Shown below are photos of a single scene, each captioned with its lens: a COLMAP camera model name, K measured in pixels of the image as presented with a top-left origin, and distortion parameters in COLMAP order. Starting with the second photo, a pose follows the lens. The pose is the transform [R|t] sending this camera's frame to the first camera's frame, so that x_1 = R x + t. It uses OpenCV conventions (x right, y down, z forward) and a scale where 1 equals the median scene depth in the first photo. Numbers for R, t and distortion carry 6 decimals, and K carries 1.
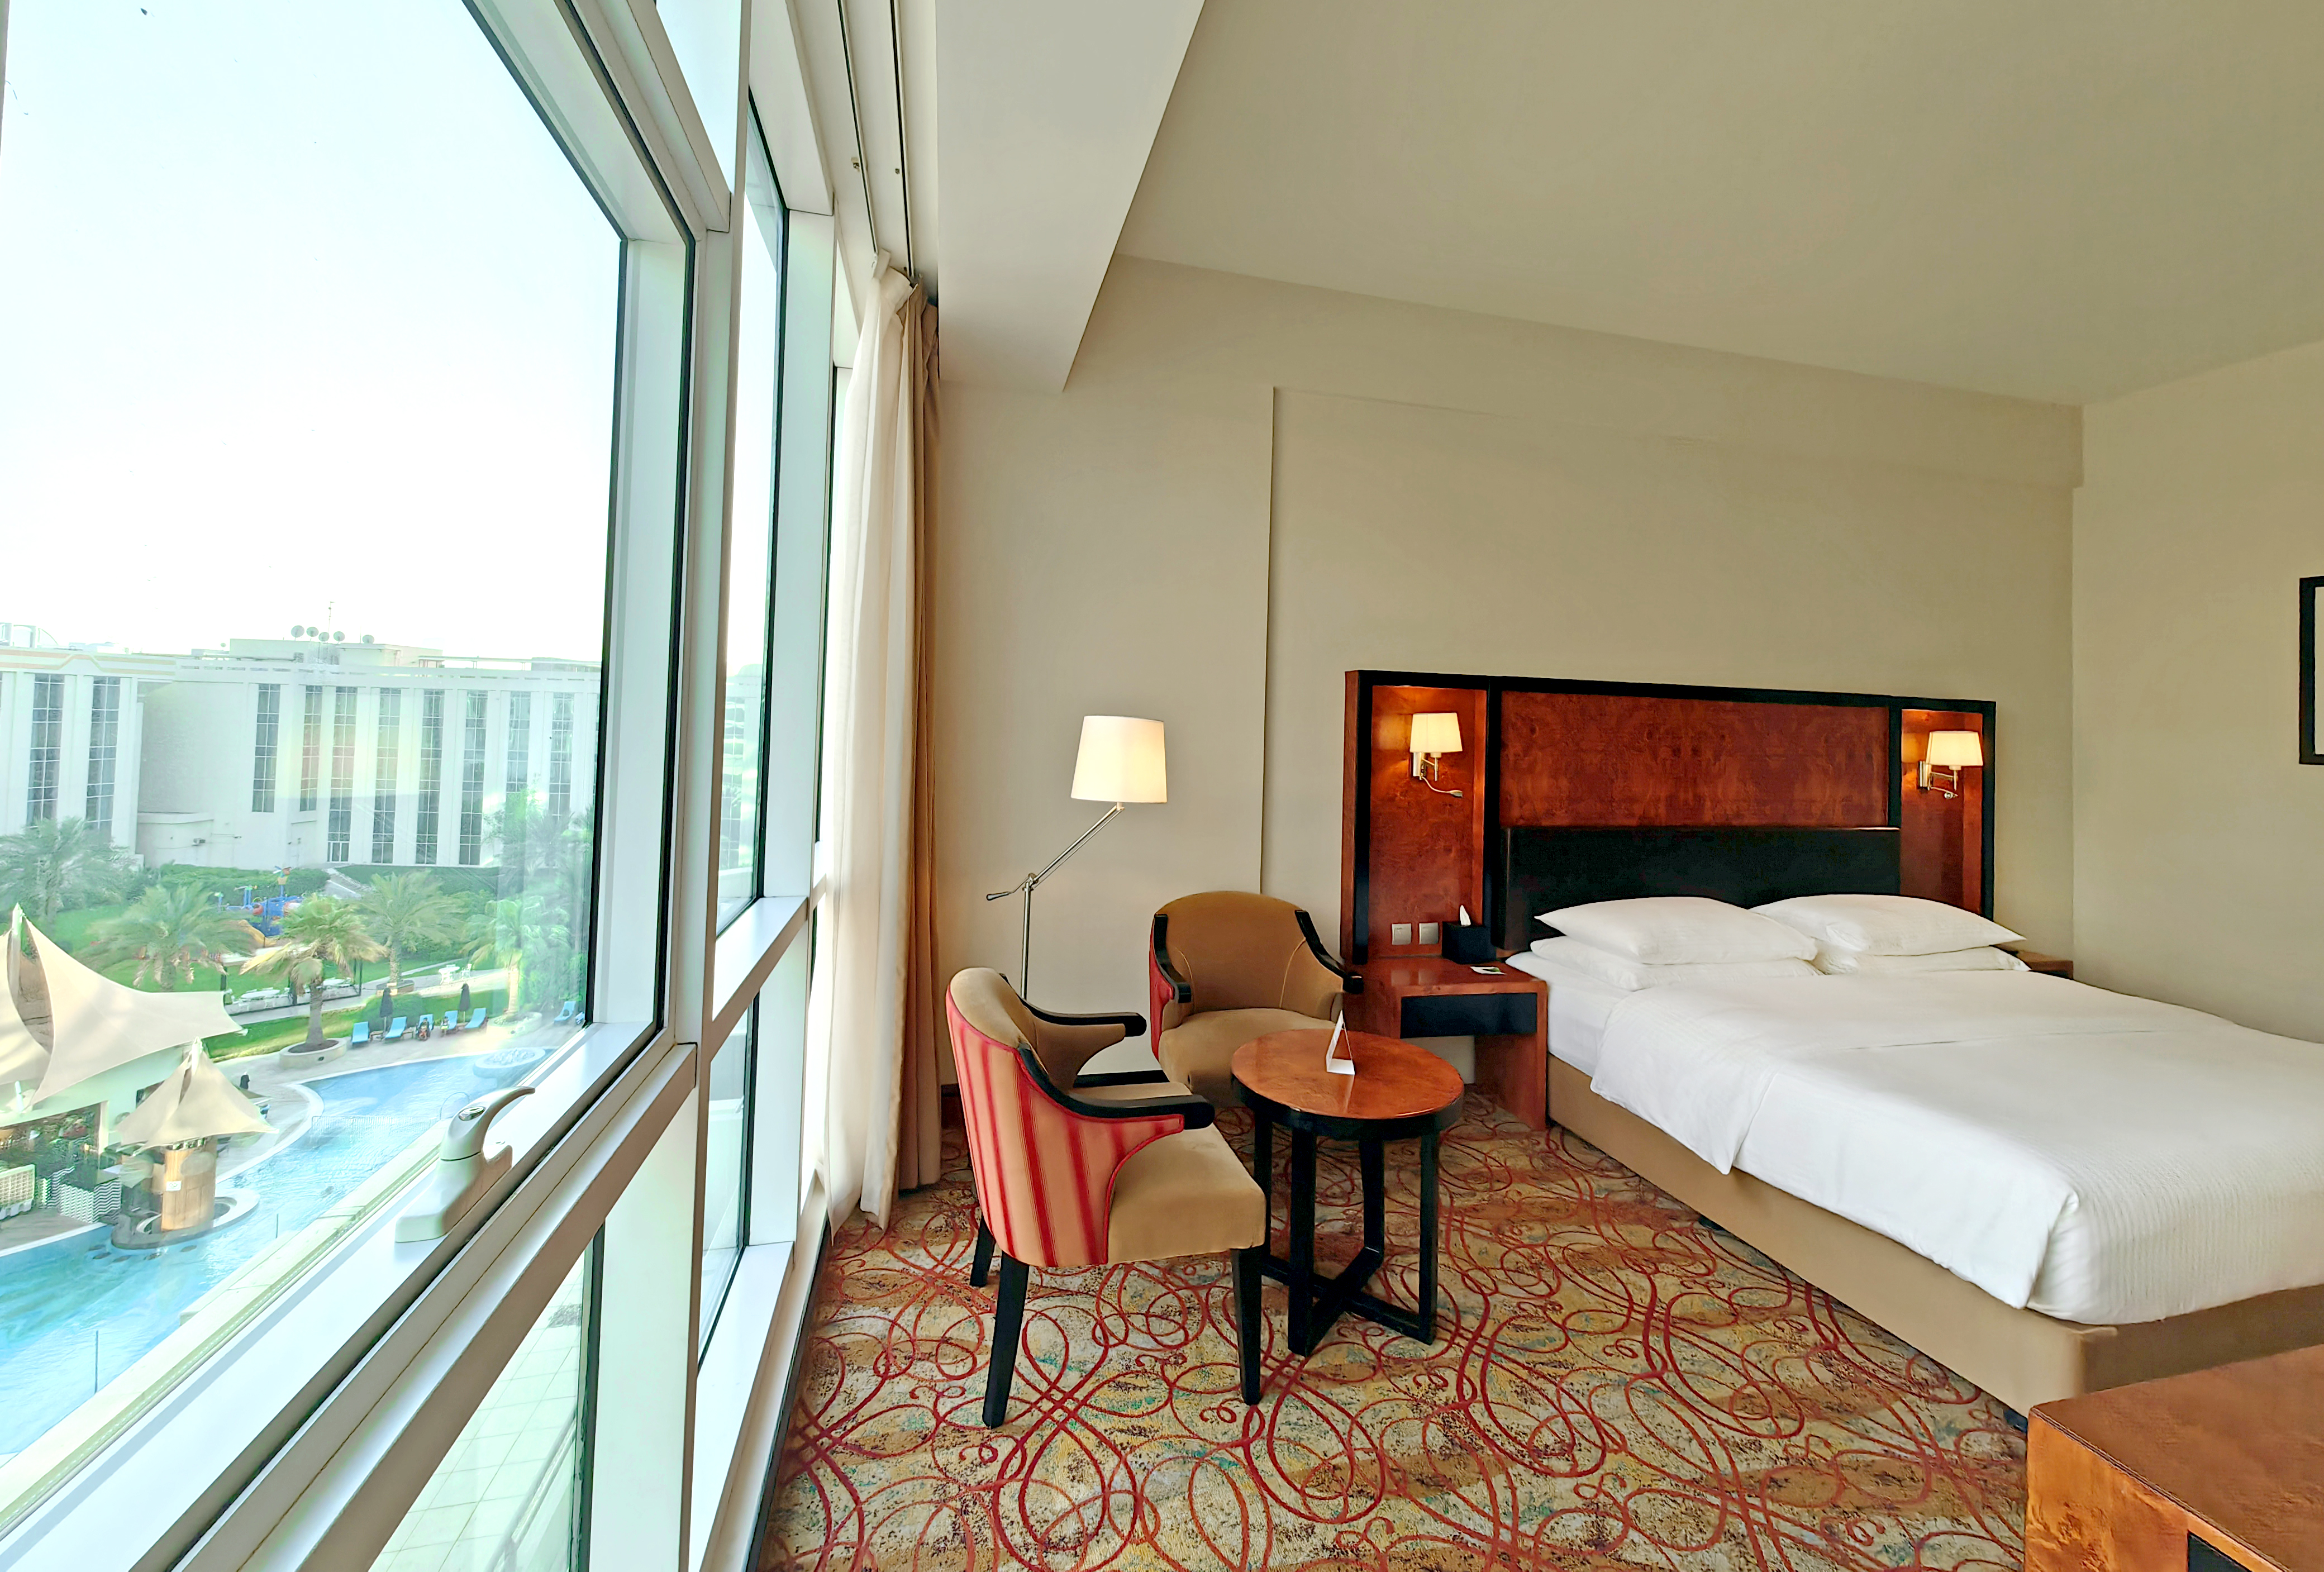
lens RADIAL K [[919.6, 0, 1091.3], [0, 919.6, 689.8], [0, 0, 1]] dist [0.001954, -0.000211]
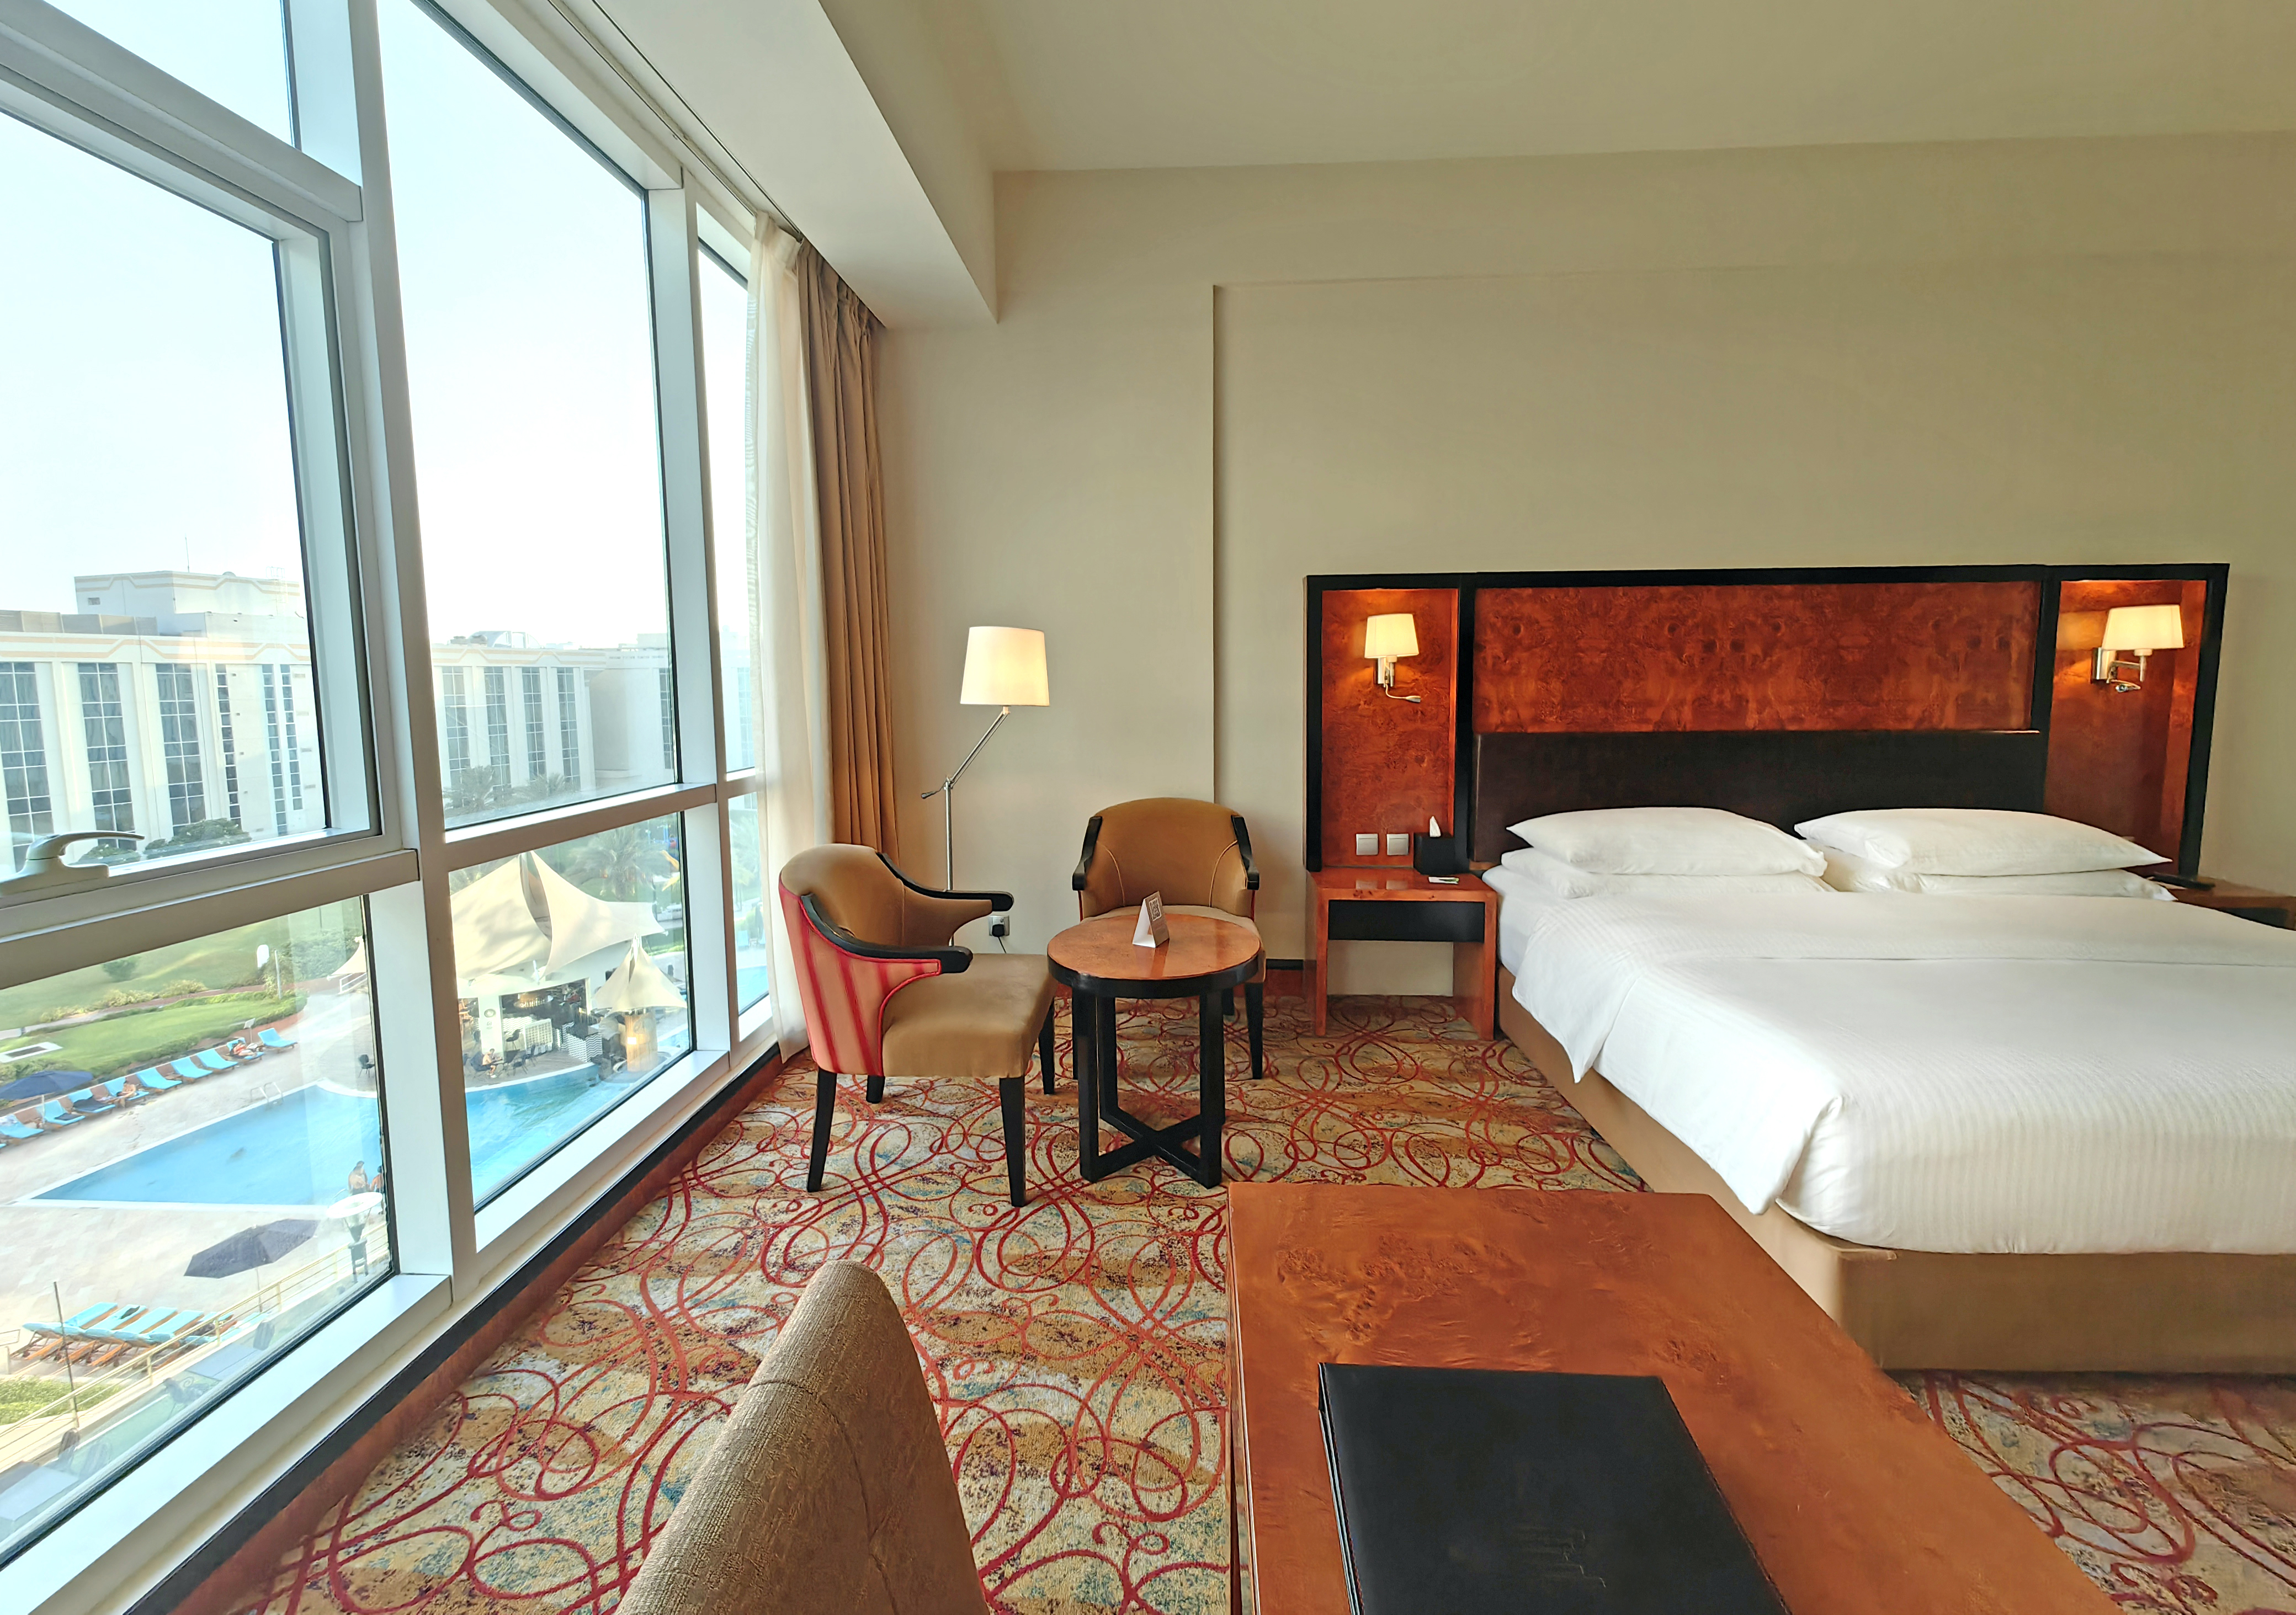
lens RADIAL K [[910.4, 0, 1169.3], [0, 910.4, 761.7], [0, 0, 1]] dist [0.003252, -0.000945]
pose [[0.955453, -0.011797, -0.294908, 0.419350], [0.045107, 0.993299, 0.106403, 0.063025], [0.291676, -0.114965, 0.949583, 0.018099]]
